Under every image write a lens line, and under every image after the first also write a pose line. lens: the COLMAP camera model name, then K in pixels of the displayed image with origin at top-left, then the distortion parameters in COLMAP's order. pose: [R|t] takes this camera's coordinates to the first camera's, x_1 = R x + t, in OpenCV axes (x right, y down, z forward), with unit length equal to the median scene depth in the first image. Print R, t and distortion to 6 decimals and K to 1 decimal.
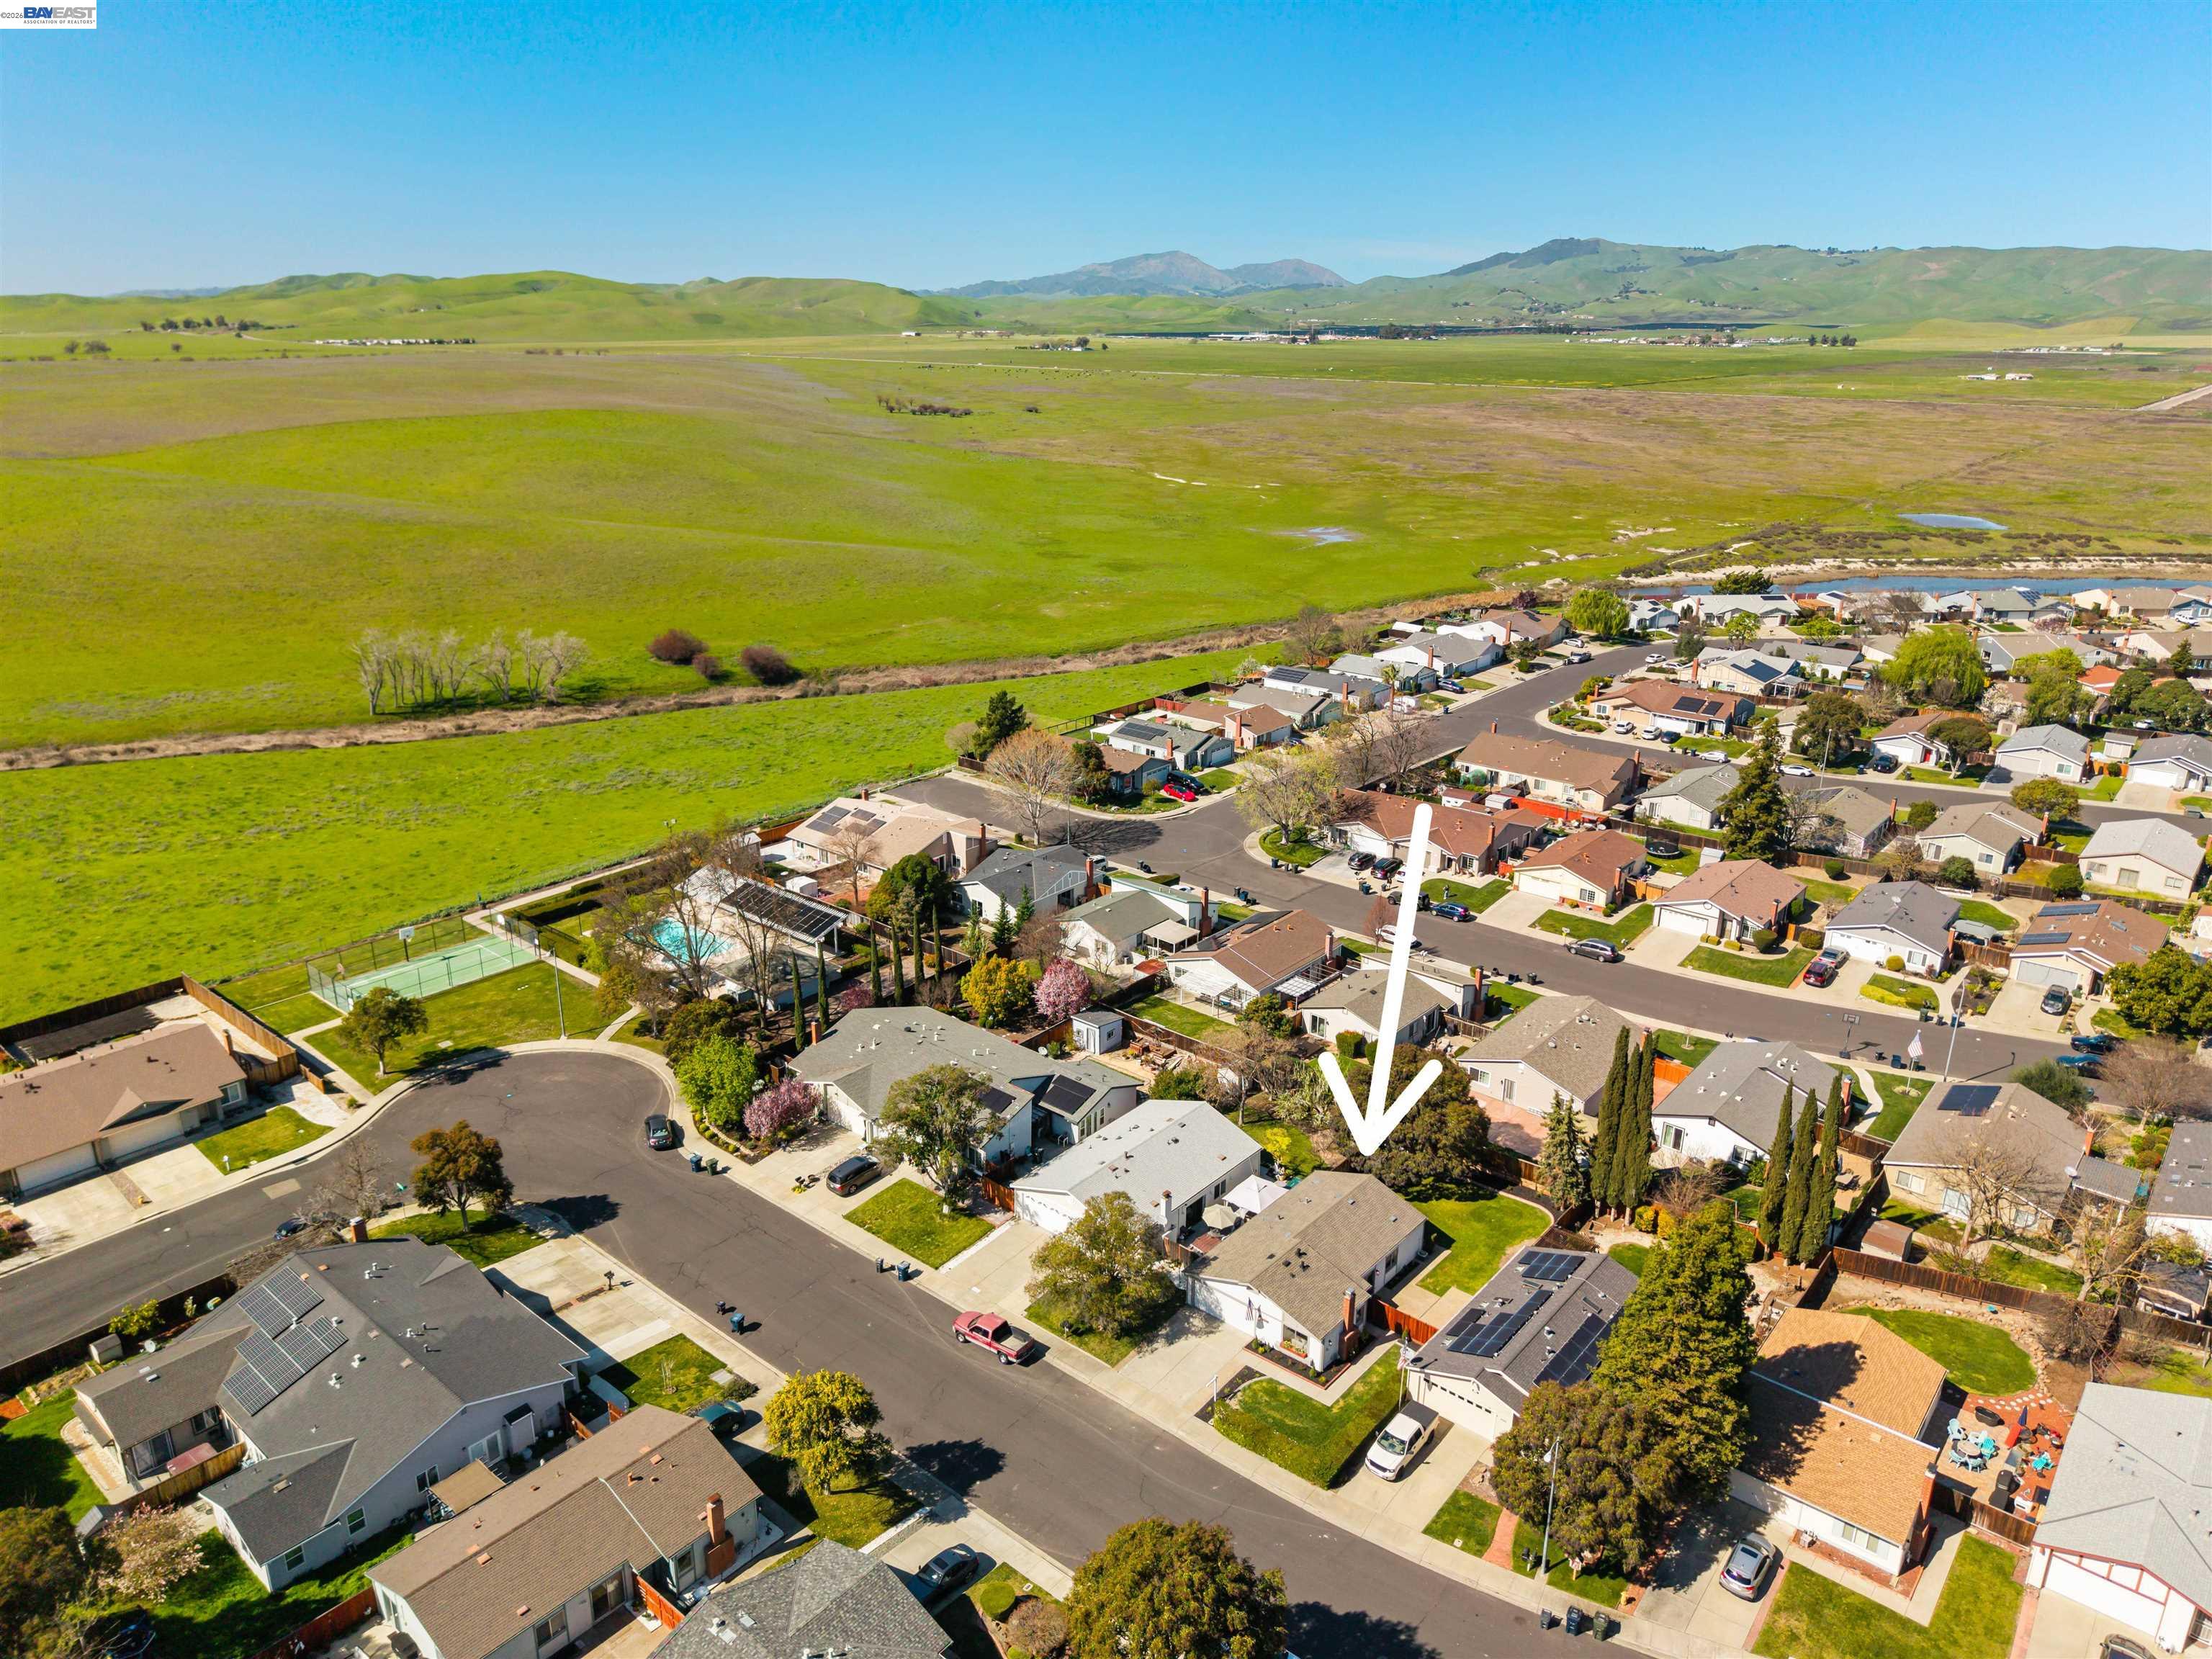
lens RADIAL K [[1488.8, 0, 1106.0], [0, 1488.8, 829.5], [0, 0, 1]] dist [0.036570, -0.054870]
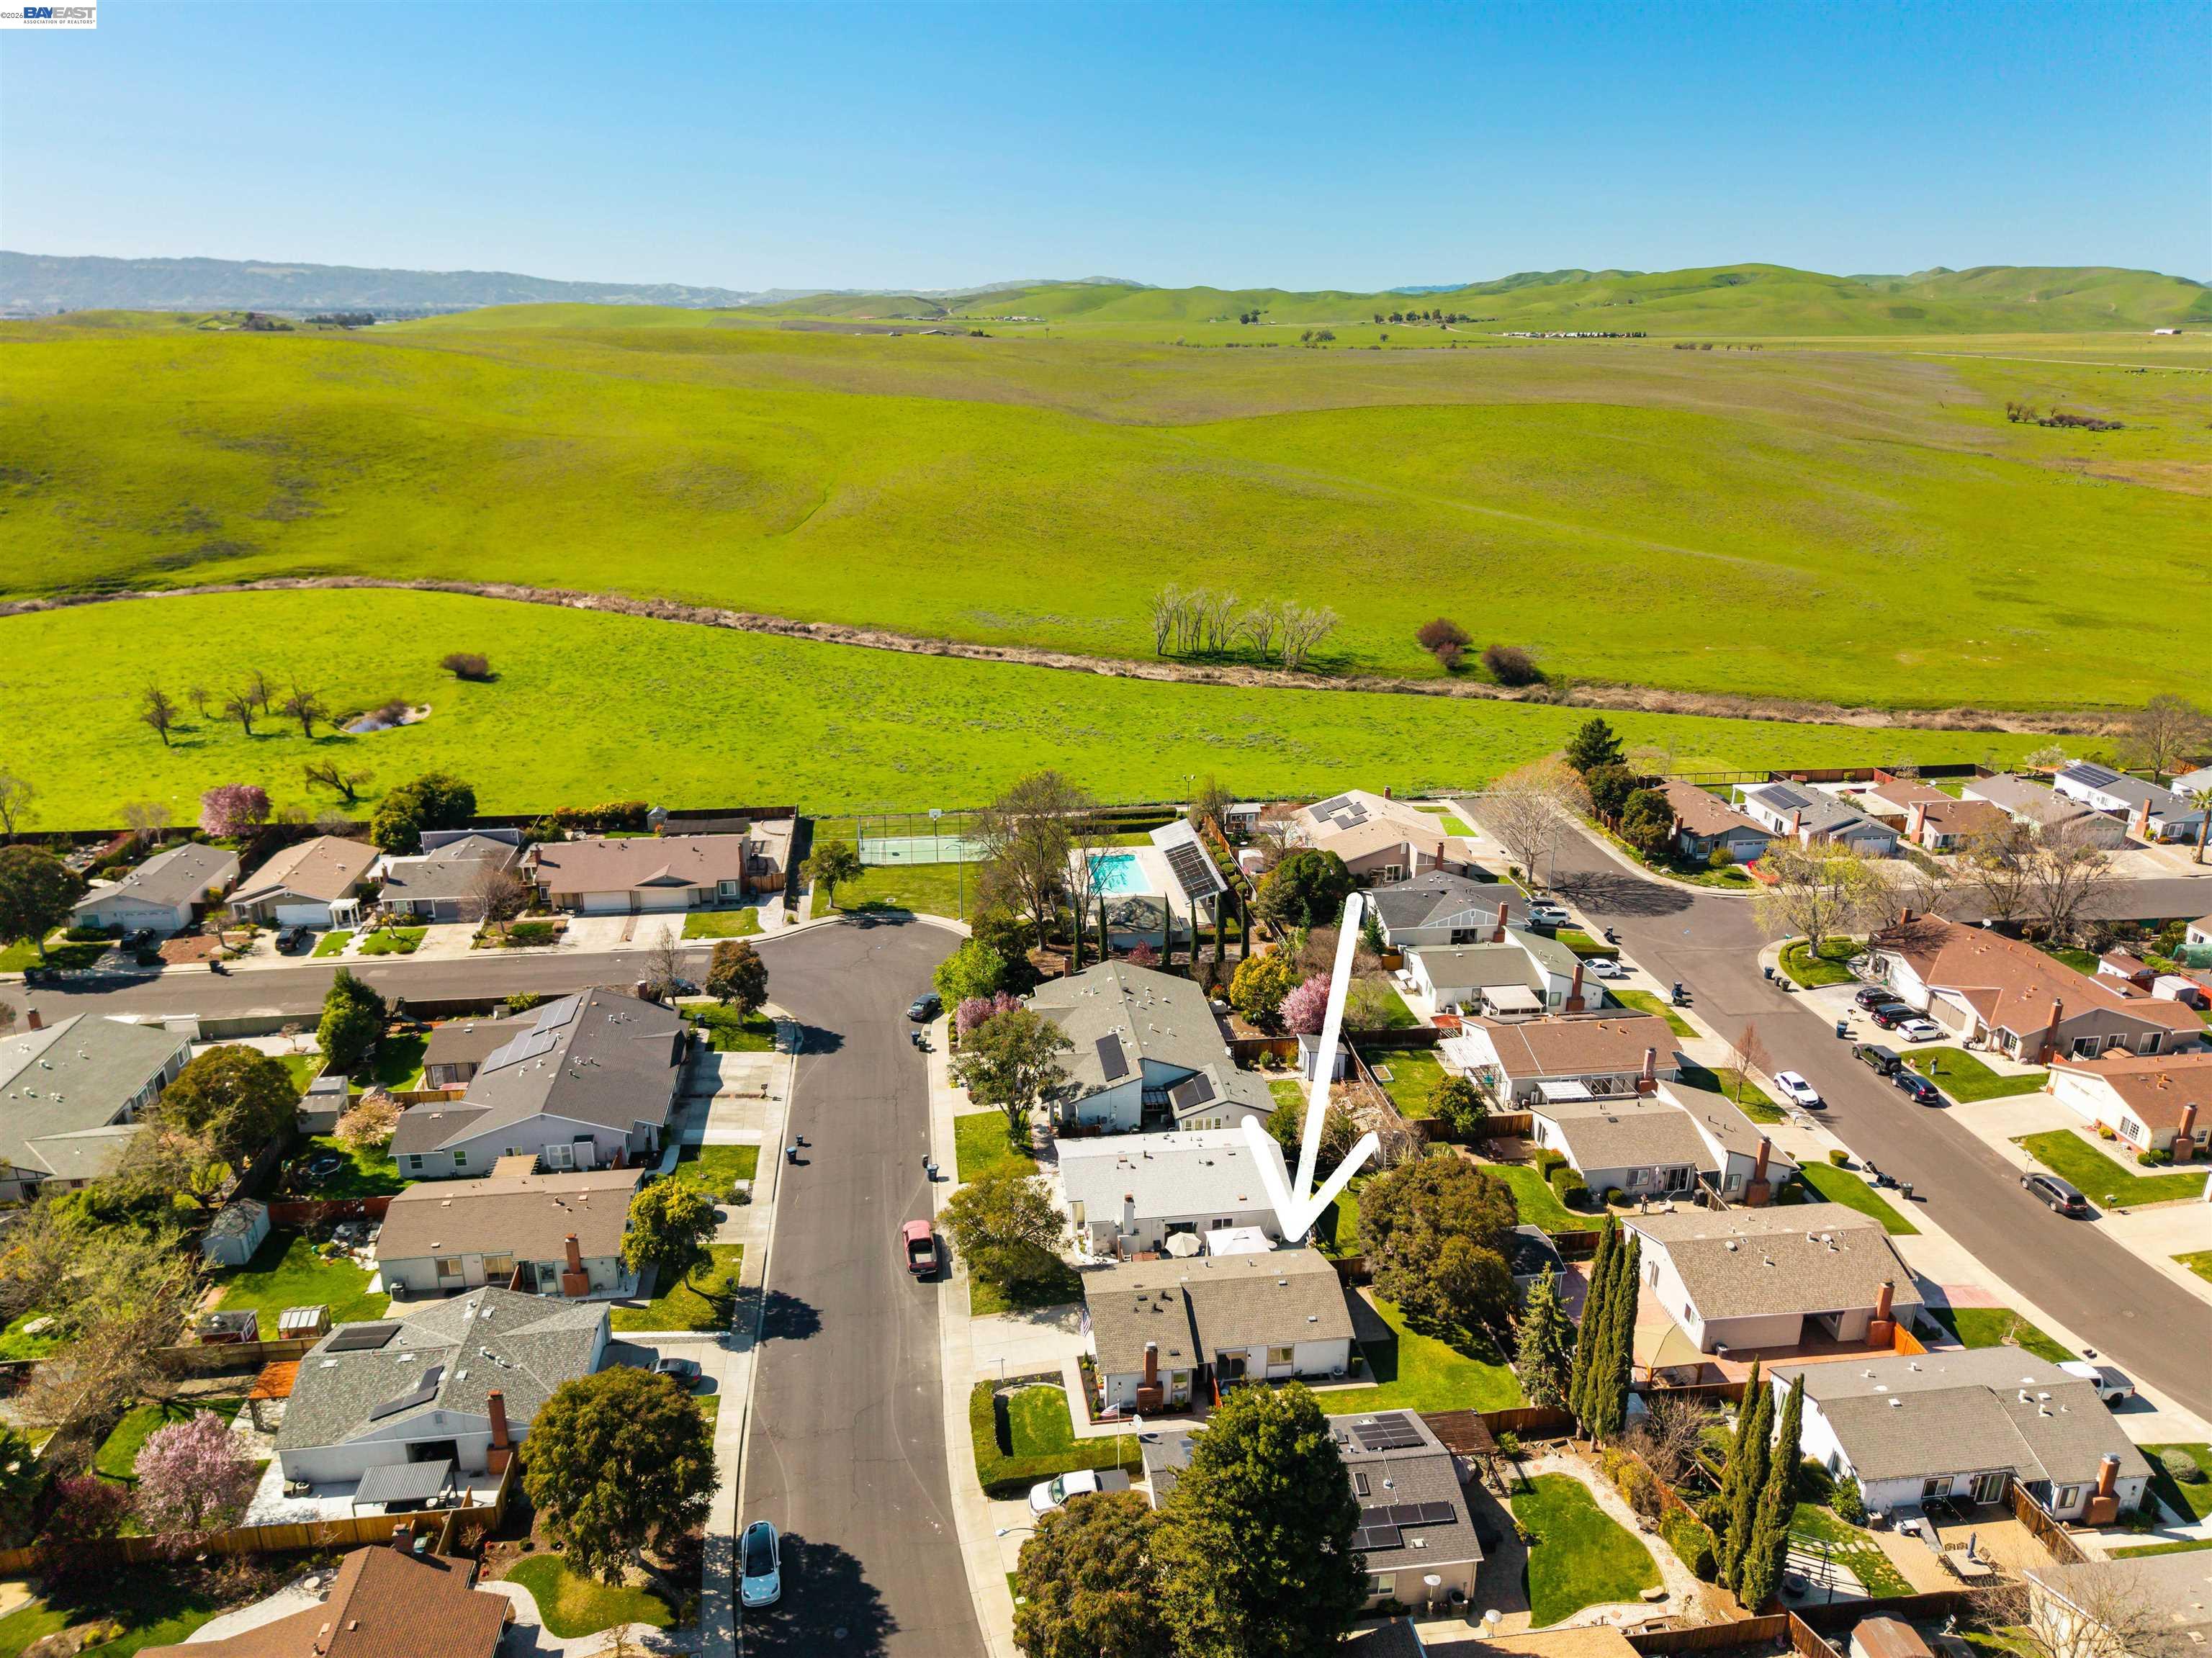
lens RADIAL K [[1481.0, 0, 1106.0], [0, 1481.0, 829.0], [0, 0, 1]] dist [0.046722, -0.055437]
pose [[0.743617, 0.222214, -0.630599, 0.338348], [-0.219550, 0.972011, 0.083624, -0.042604], [0.631531, 0.076264, 0.771591, 0.114014]]
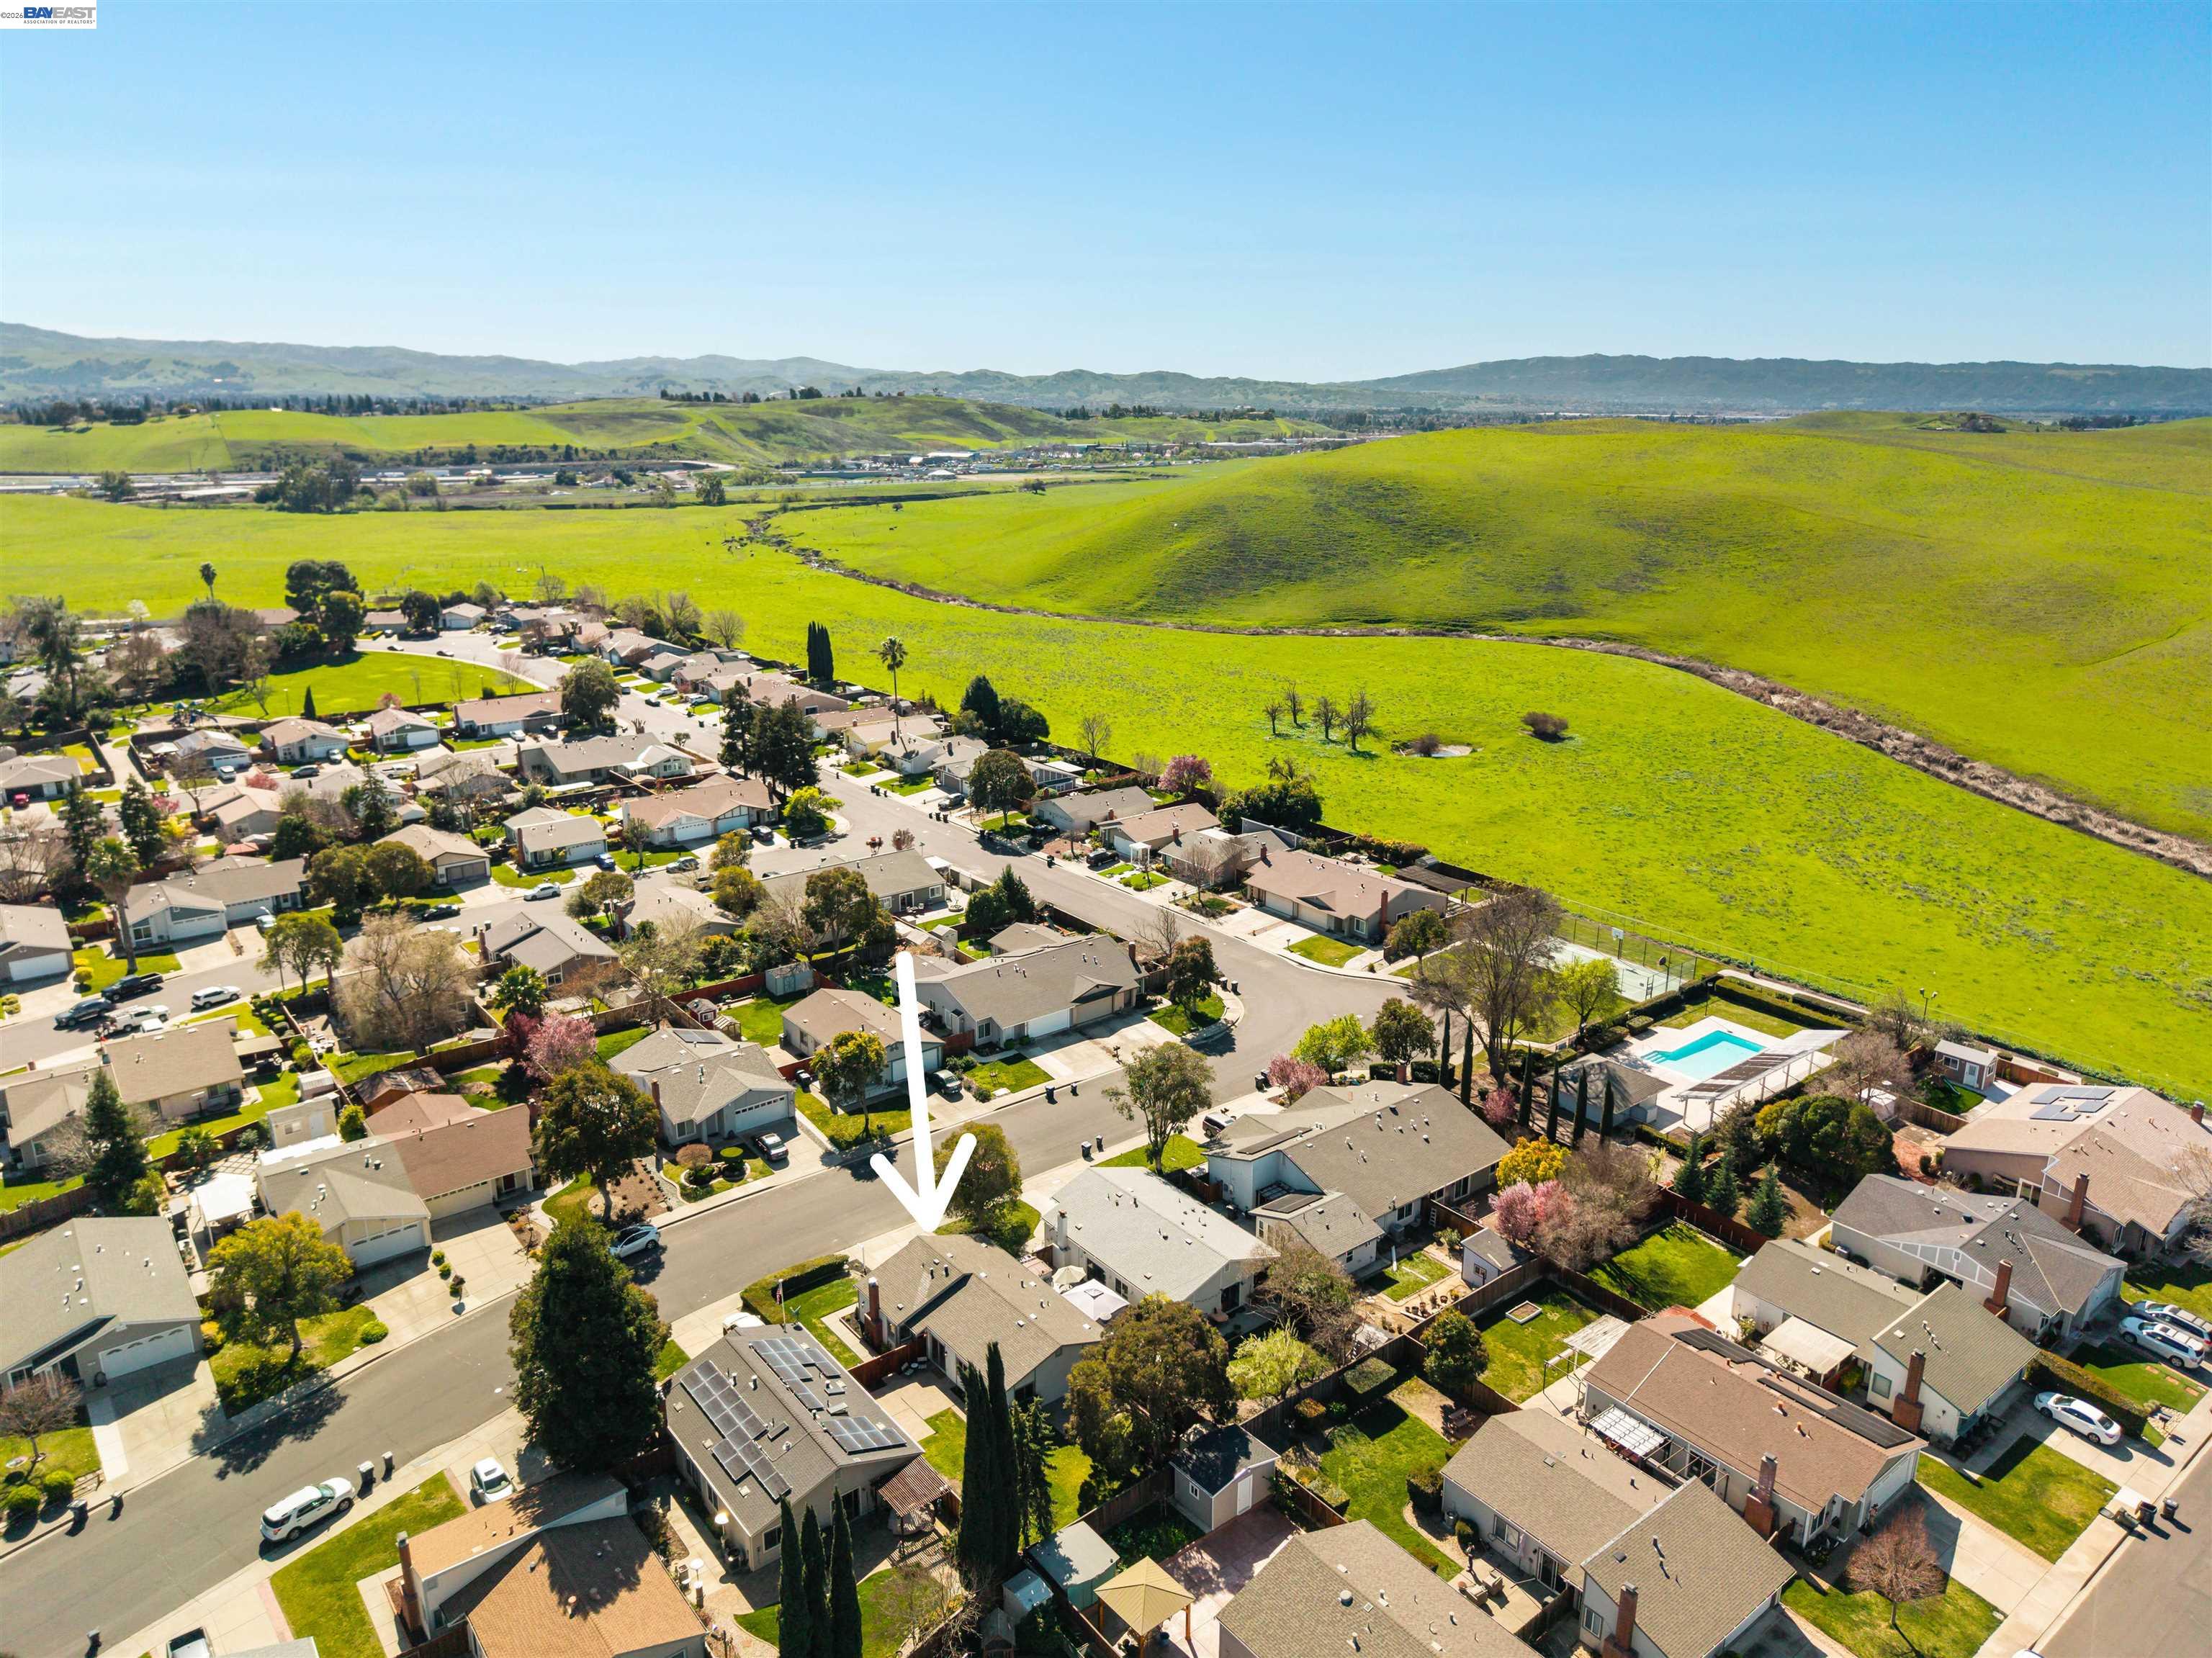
lens RADIAL K [[1481.0, 0, 1106.0], [0, 1481.0, 829.0], [0, 0, 1]] dist [0.046722, -0.055437]
pose [[-0.198141, 0.268568, -0.942662, 0.541506], [-0.323683, 0.889849, 0.321557, -0.197047], [0.925186, 0.368837, -0.089384, 0.574428]]
